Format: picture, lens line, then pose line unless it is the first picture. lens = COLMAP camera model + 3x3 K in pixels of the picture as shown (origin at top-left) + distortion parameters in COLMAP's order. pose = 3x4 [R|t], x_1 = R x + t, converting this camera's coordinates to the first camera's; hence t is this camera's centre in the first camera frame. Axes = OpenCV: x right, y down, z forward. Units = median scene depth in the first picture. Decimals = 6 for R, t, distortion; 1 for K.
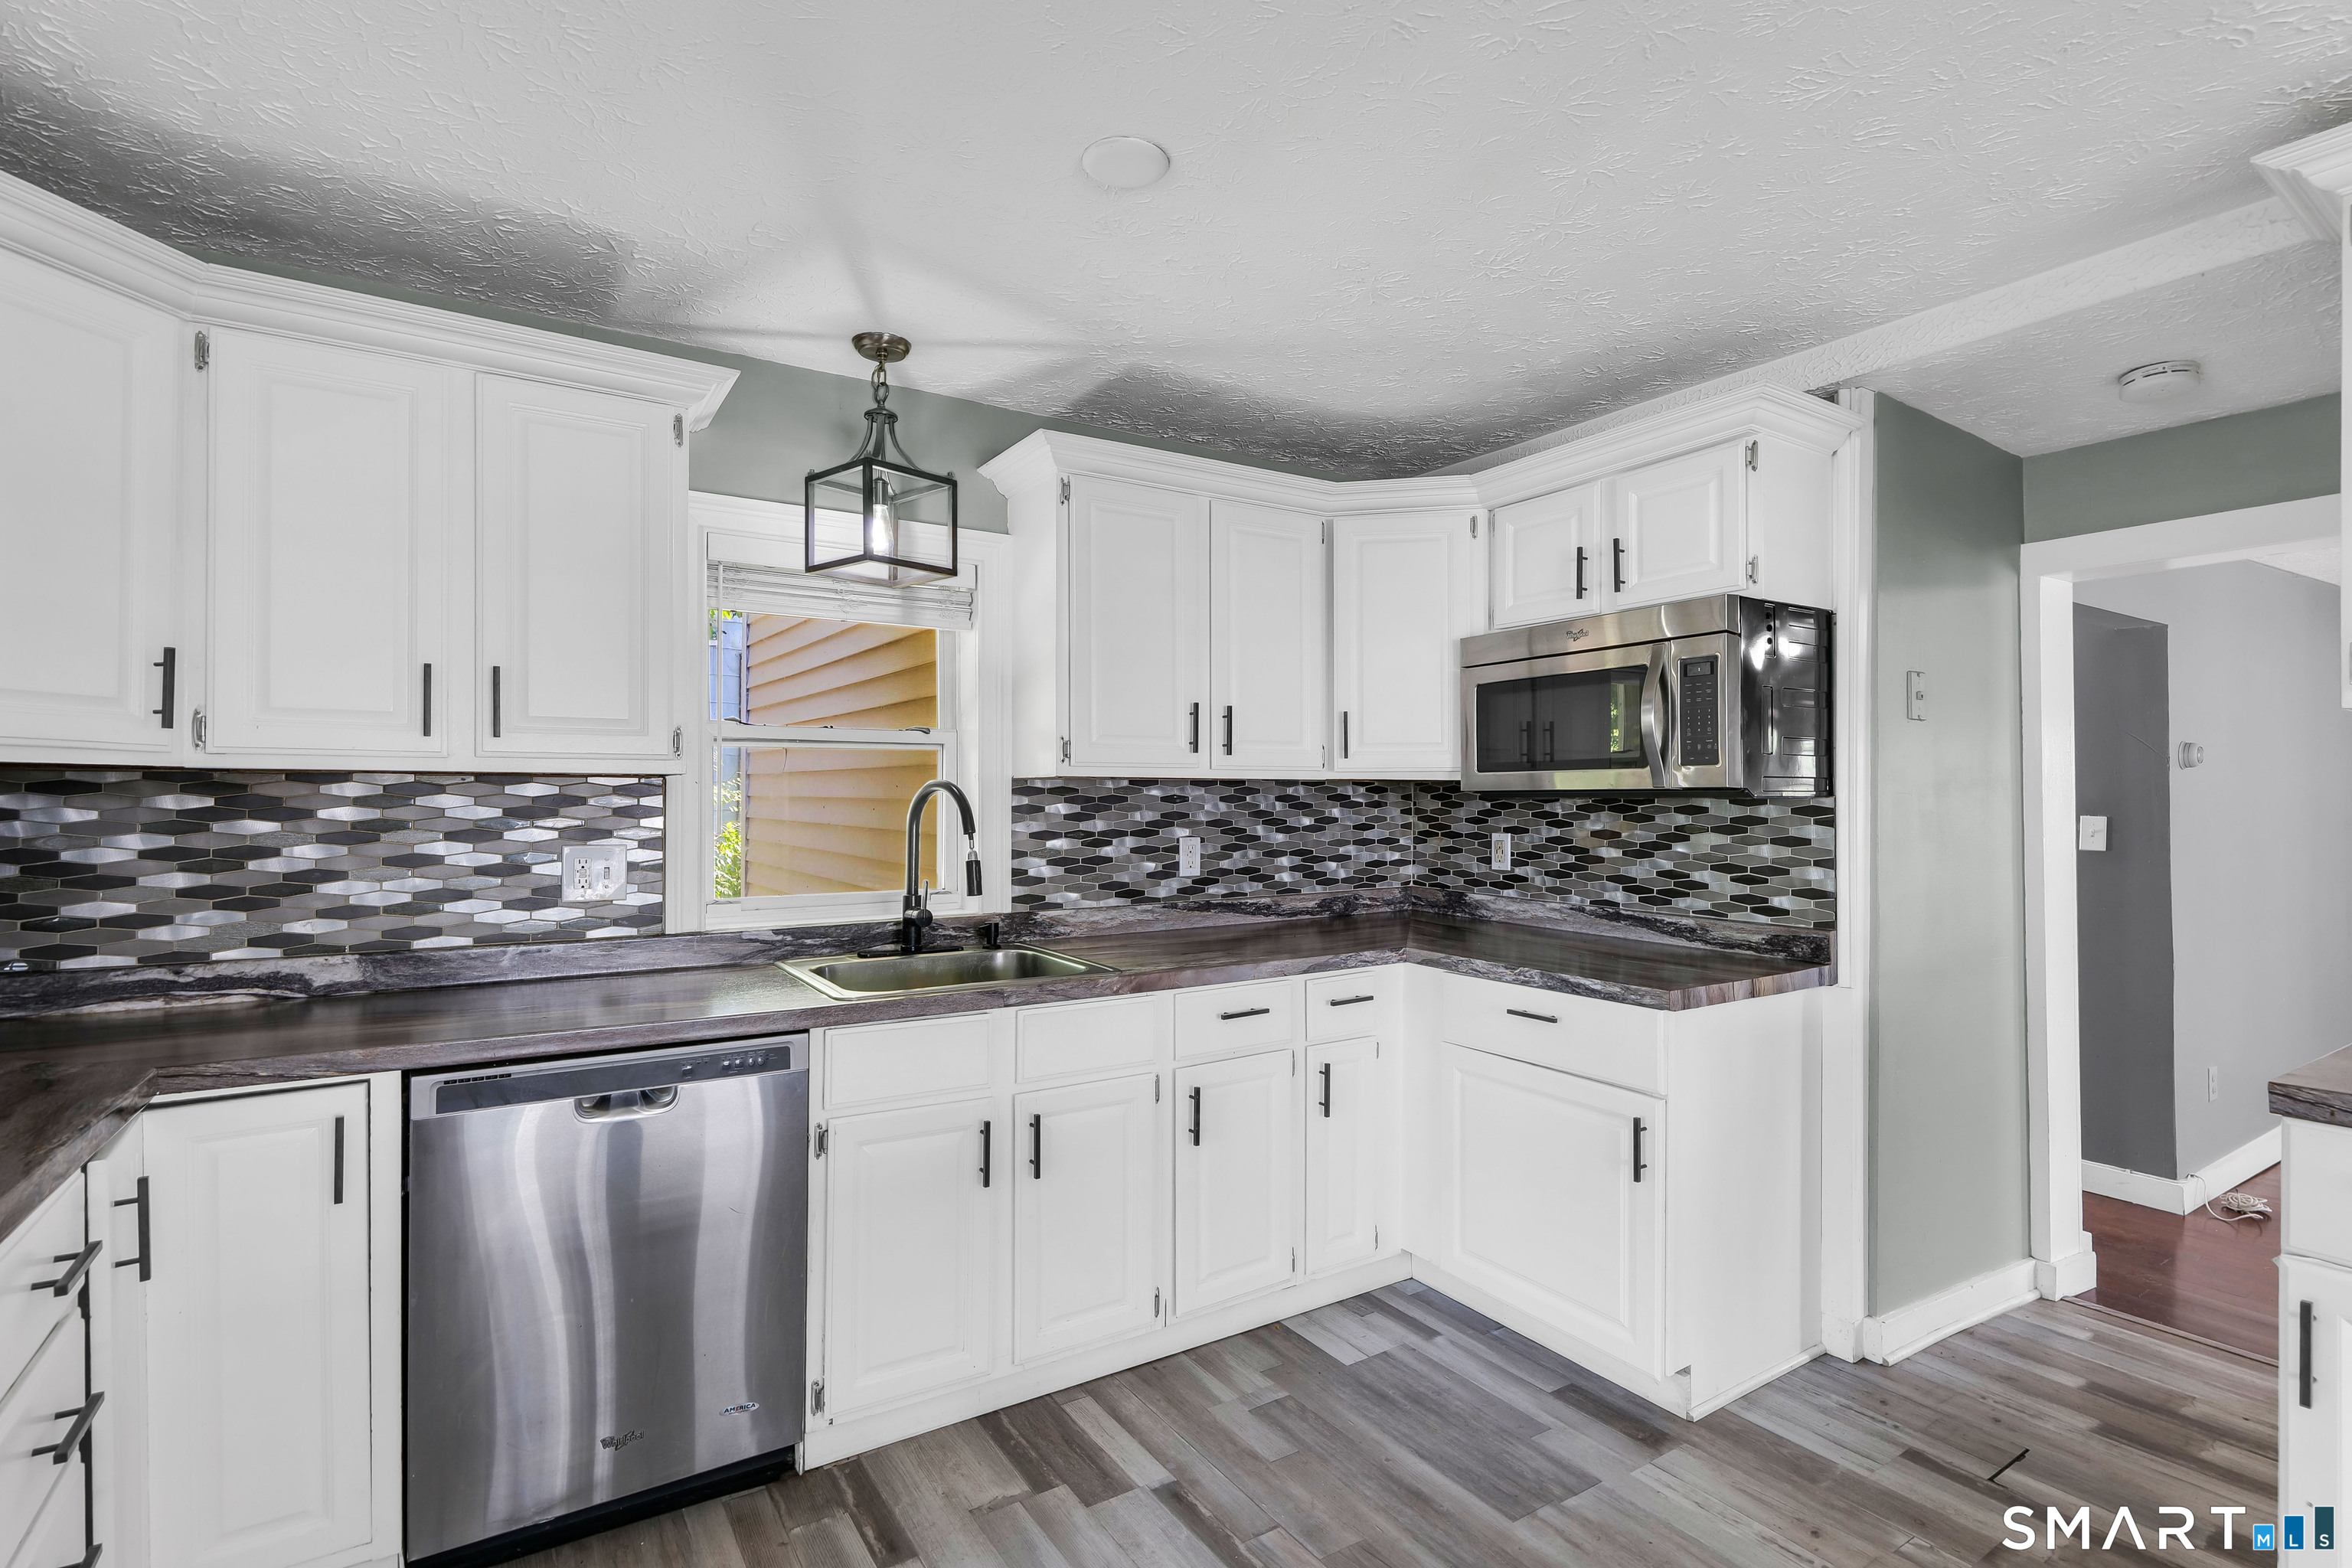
lens RADIAL K [[1101.2, 0, 1165.9], [0, 1101.2, 797.5], [0, 0, 1]] dist [0.003154, 0.000609]
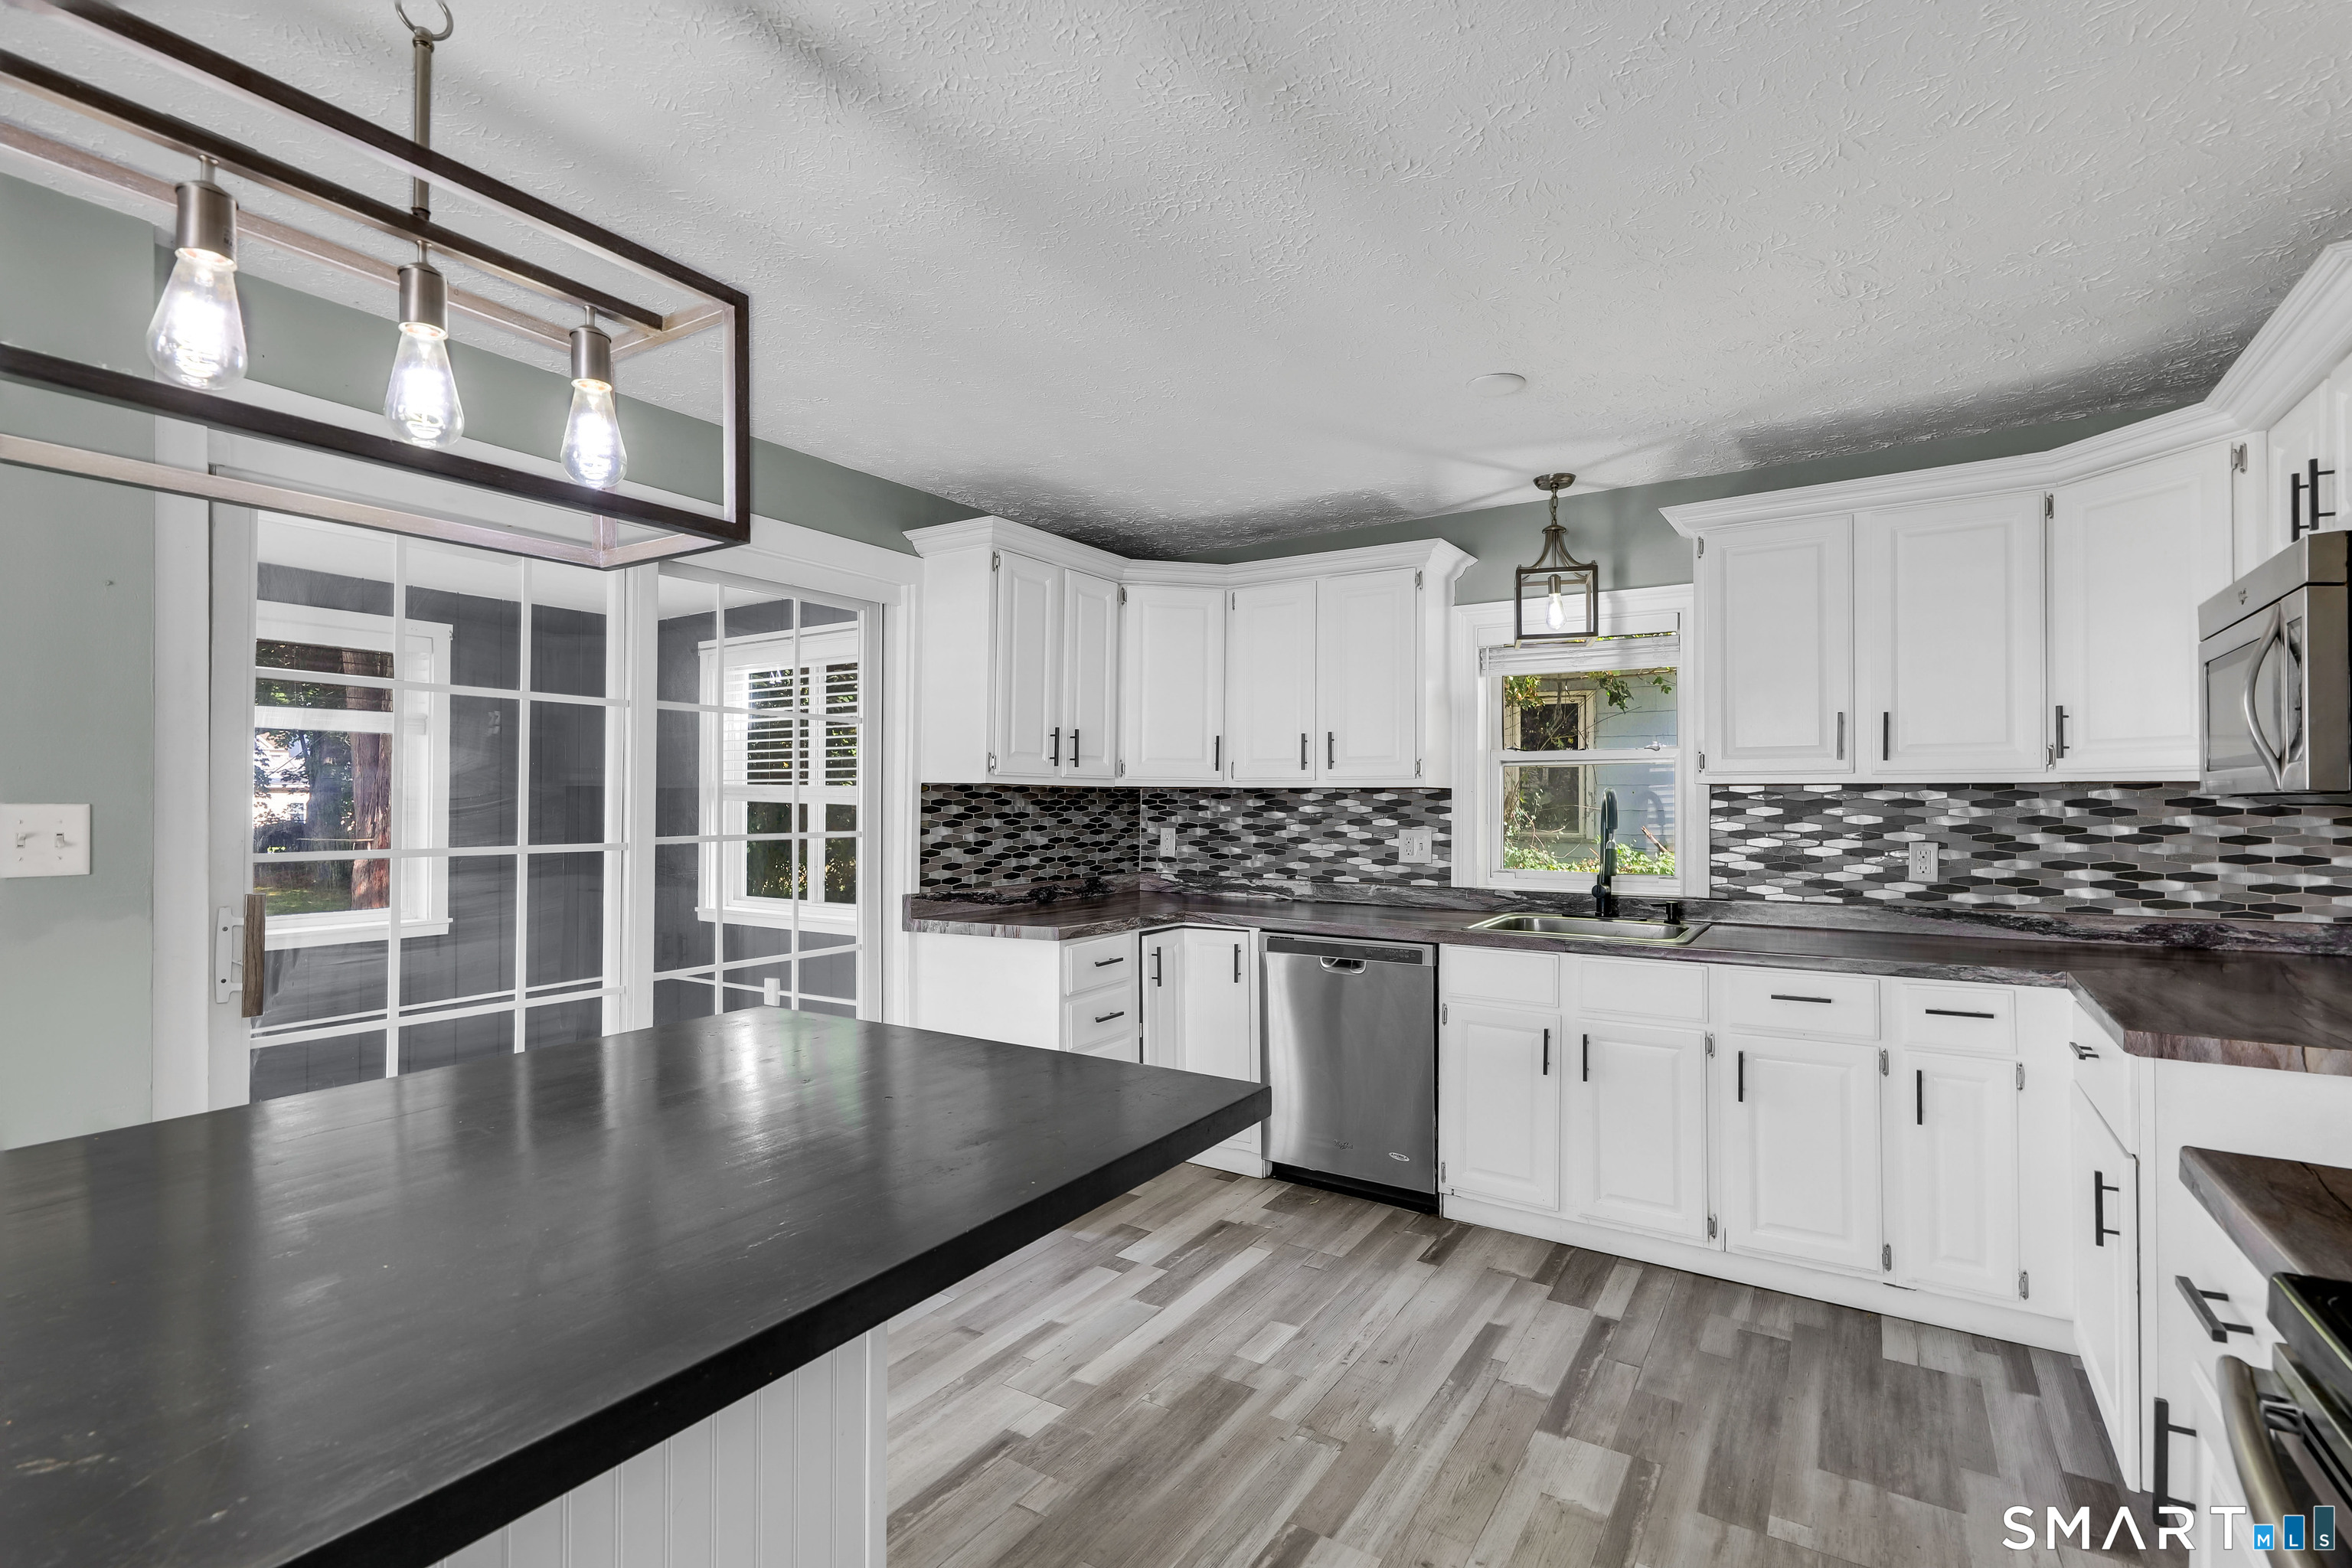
lens RADIAL K [[1091.7, 0, 1161.8], [0, 1091.7, 796.7], [0, 0, 1]] dist [0.015446, -0.000259]
pose [[0.409358, -0.002786, -0.912370, 0.752862], [-0.000989, 0.999993, -0.003497, -0.000542], [0.912373, 0.002333, 0.409352, -0.027506]]
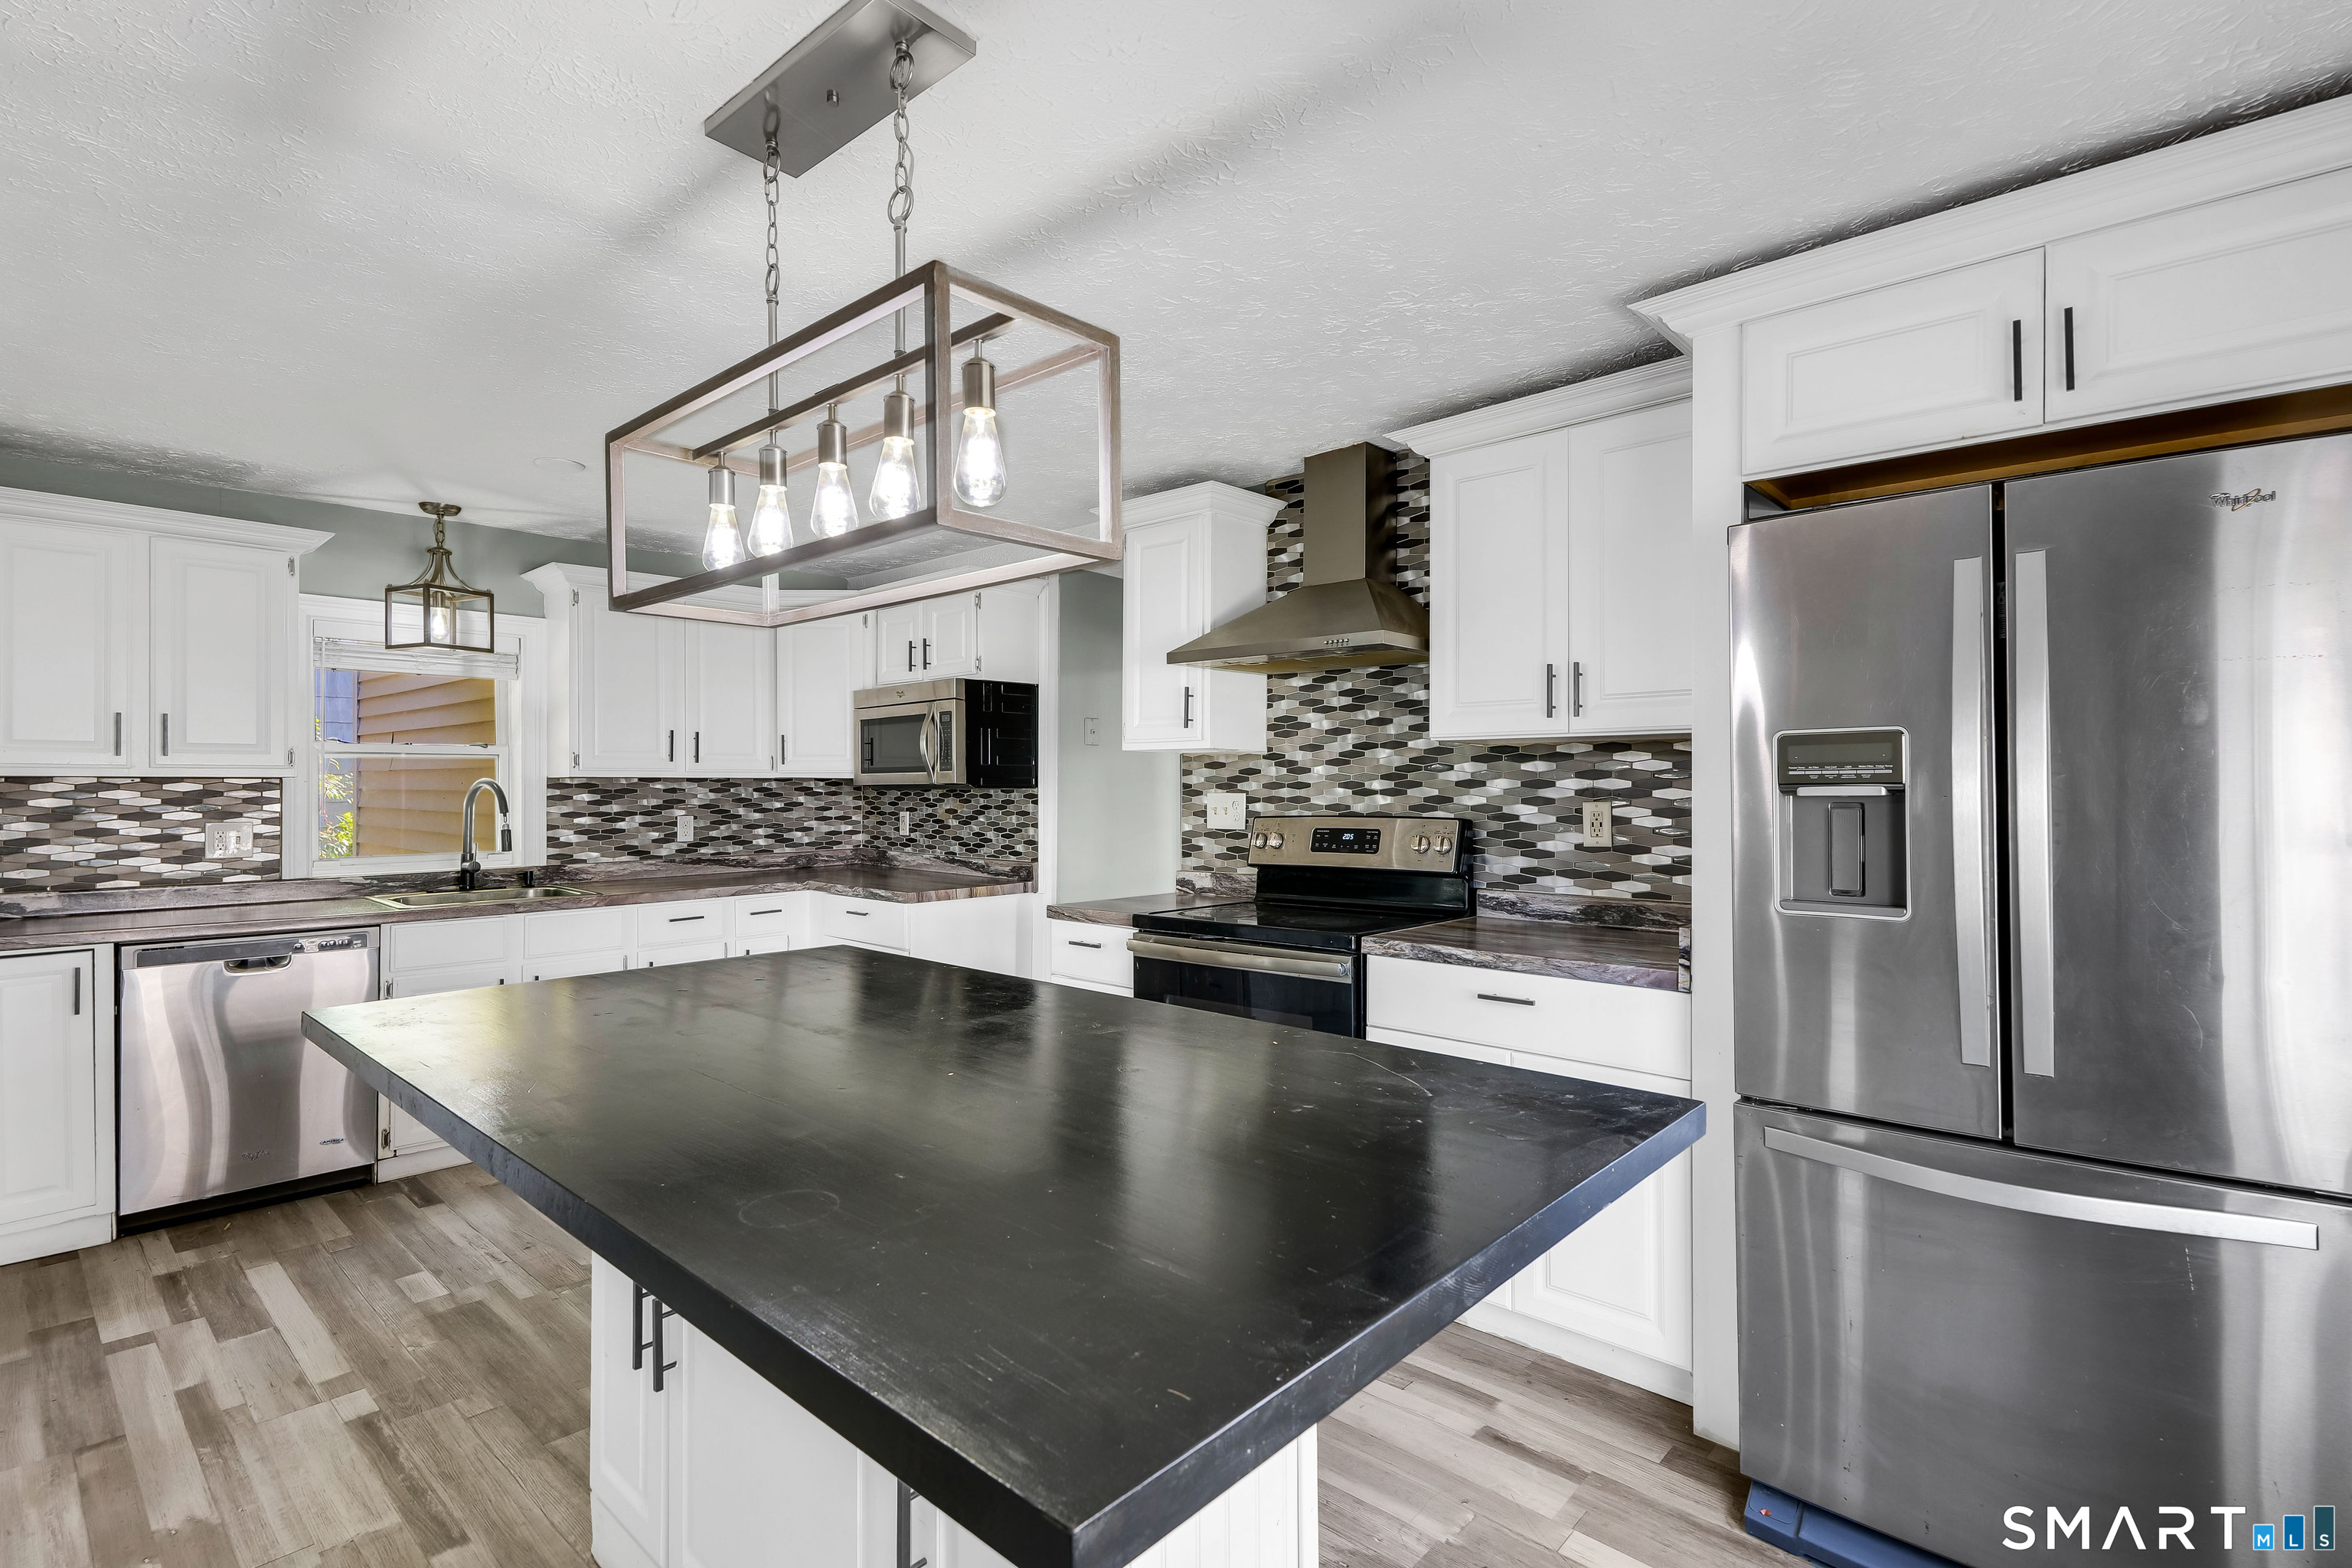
lens RADIAL K [[1114.5, 0, 1176.0], [0, 1114.5, 784.0], [0, 0, 1]] dist [-0.000824, -0.000242]
pose [[0.968165, -0.002225, 0.250304, 0.343331], [0.002580, 0.999996, -0.001090, -0.005049], [-0.250301, 0.001701, 0.968167, -0.770217]]
